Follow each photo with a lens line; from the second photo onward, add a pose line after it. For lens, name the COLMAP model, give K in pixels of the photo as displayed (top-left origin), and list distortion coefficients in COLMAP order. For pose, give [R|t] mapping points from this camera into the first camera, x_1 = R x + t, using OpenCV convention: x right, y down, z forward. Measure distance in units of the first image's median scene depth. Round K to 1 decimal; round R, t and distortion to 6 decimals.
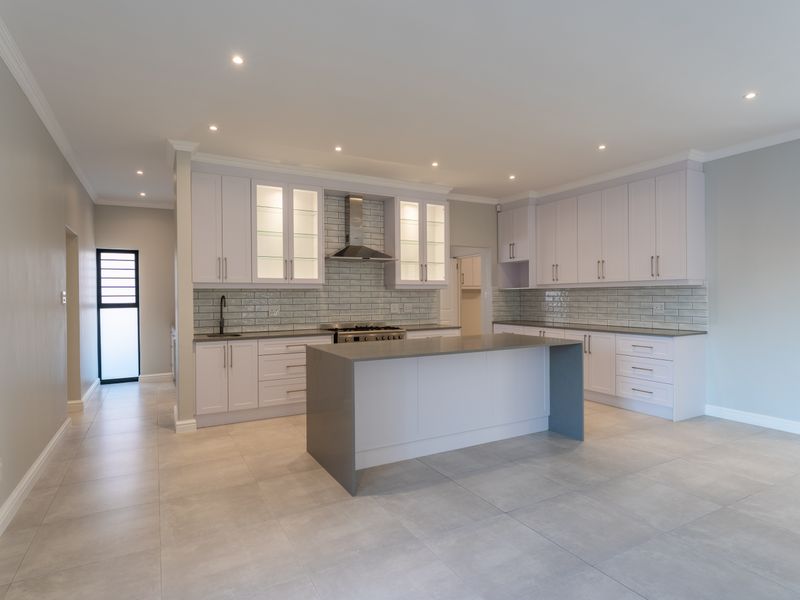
lens RADIAL K [[440.3, 0, 400.0], [0, 440.3, 300.0], [0, 0, 1]] dist [-0.002901, -0.000736]
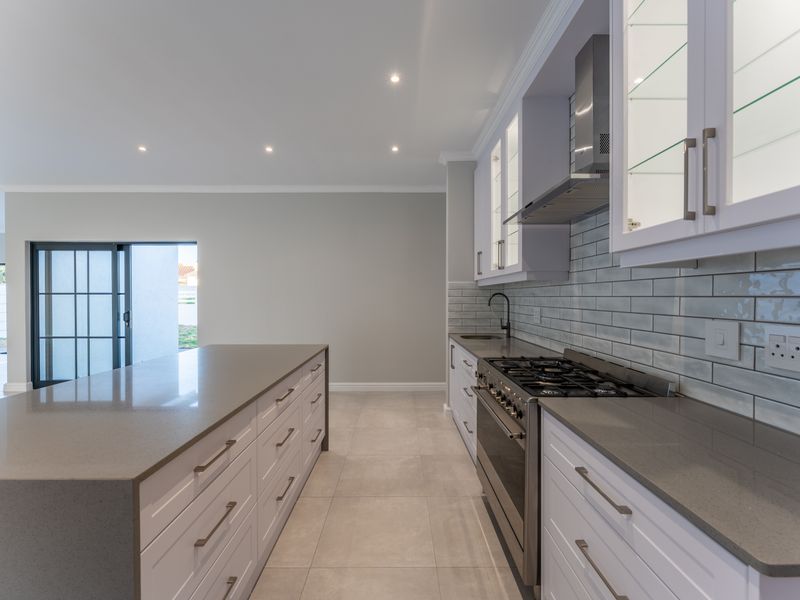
lens RADIAL K [[355.5, 0, 400.0], [0, 355.5, 300.0], [0, 0, 1]] dist [-0.003214, -0.000451]
pose [[-0.477538, 0.016988, -0.878447, 0.275916], [-0.000598, 0.999807, 0.019660, -0.009077], [0.878611, 0.009914, -0.477435, 1.013941]]
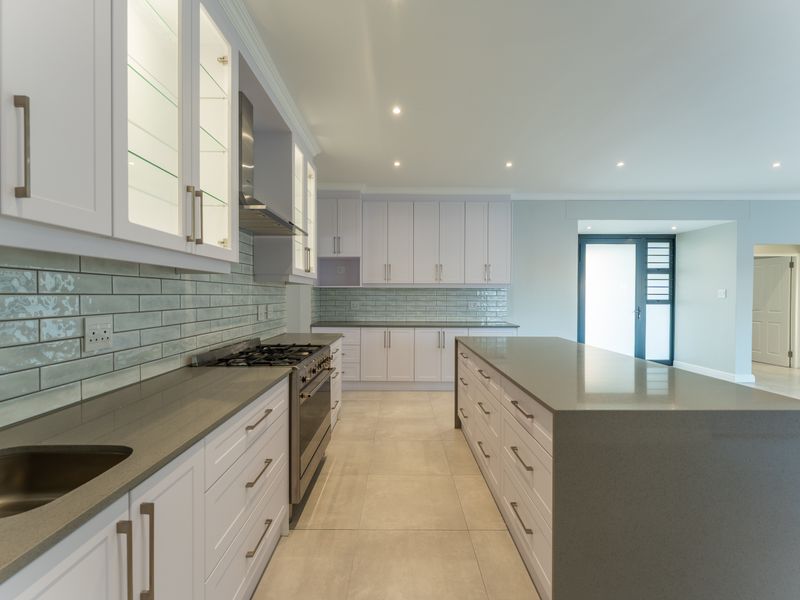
lens RADIAL K [[355.5, 0, 400.0], [0, 355.5, 300.0], [0, 0, 1]] dist [-0.003214, -0.000451]
pose [[0.479643, -0.002143, 0.877461, -0.384287], [-0.001876, 0.999992, 0.003468, -0.001403], [-0.877462, -0.003309, 0.479635, 0.643097]]
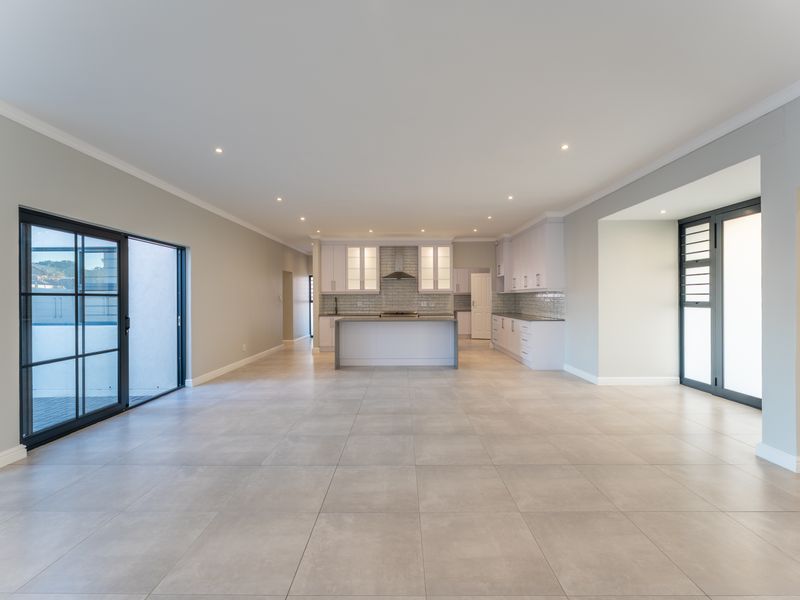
lens RADIAL K [[355.5, 0, 400.0], [0, 355.5, 300.0], [0, 0, 1]] dist [-0.003214, -0.000451]
pose [[0.874441, 0.005252, -0.485104, 0.684326], [-0.004619, 0.999986, 0.002501, -0.001528], [0.485110, 0.000054, 0.874453, -0.392802]]
